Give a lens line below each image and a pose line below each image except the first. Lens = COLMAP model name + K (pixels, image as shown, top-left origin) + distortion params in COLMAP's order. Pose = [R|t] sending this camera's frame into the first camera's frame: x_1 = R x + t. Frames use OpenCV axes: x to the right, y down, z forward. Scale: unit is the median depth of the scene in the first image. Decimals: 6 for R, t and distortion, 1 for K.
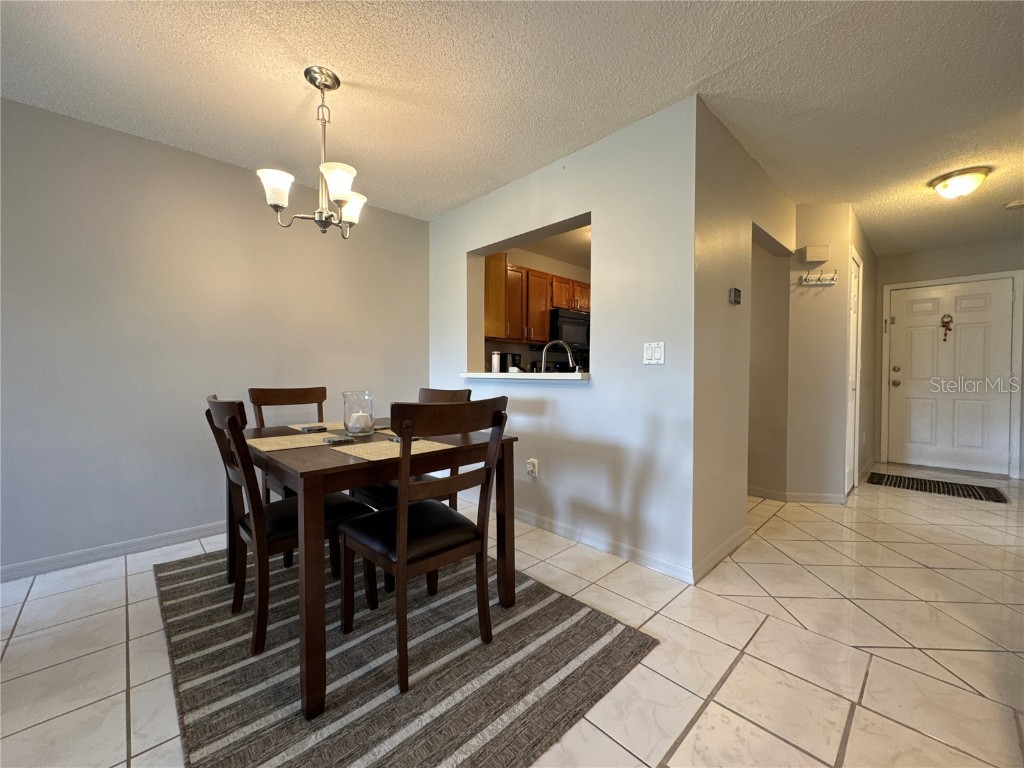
lens RADIAL K [[409.6, 0, 496.9], [0, 409.6, 387.7], [0, 0, 1]] dist [0.009917, -0.000058]
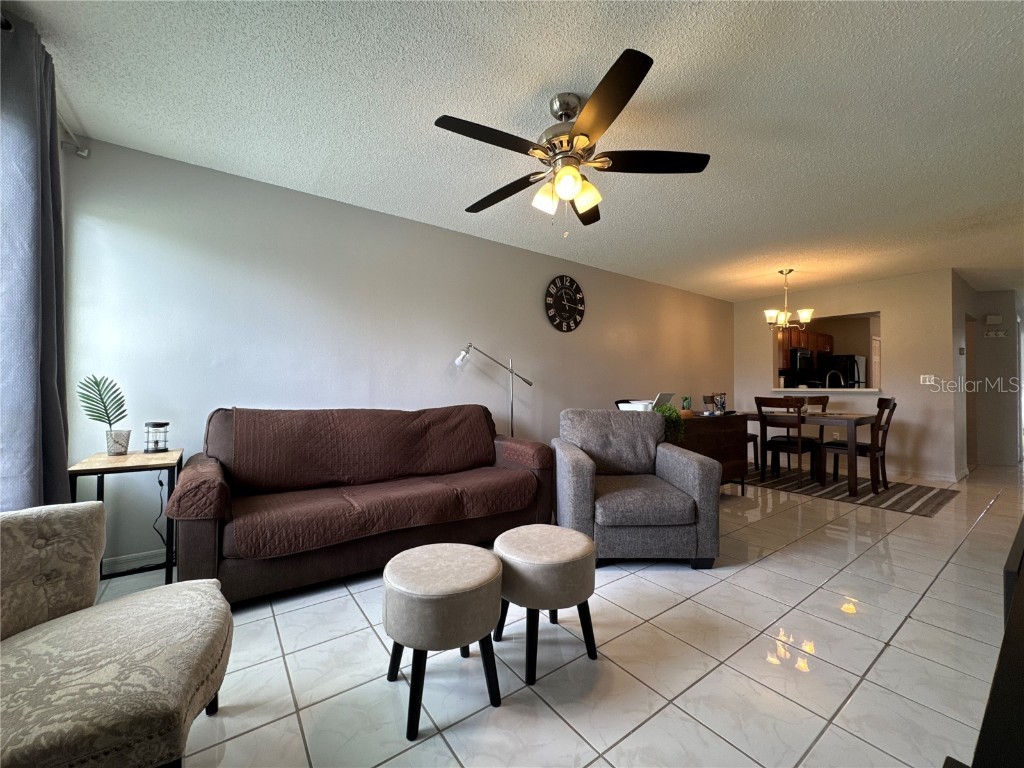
lens RADIAL K [[410.2, 0, 508.1], [0, 410.2, 382.1], [0, 0, 1]] dist [0.016104, 0.000017]
pose [[0.992761, 0.006571, -0.119923, -1.096045], [-0.012966, 0.998530, -0.052622, 0.051899], [0.119401, 0.053796, 0.991388, -1.032539]]
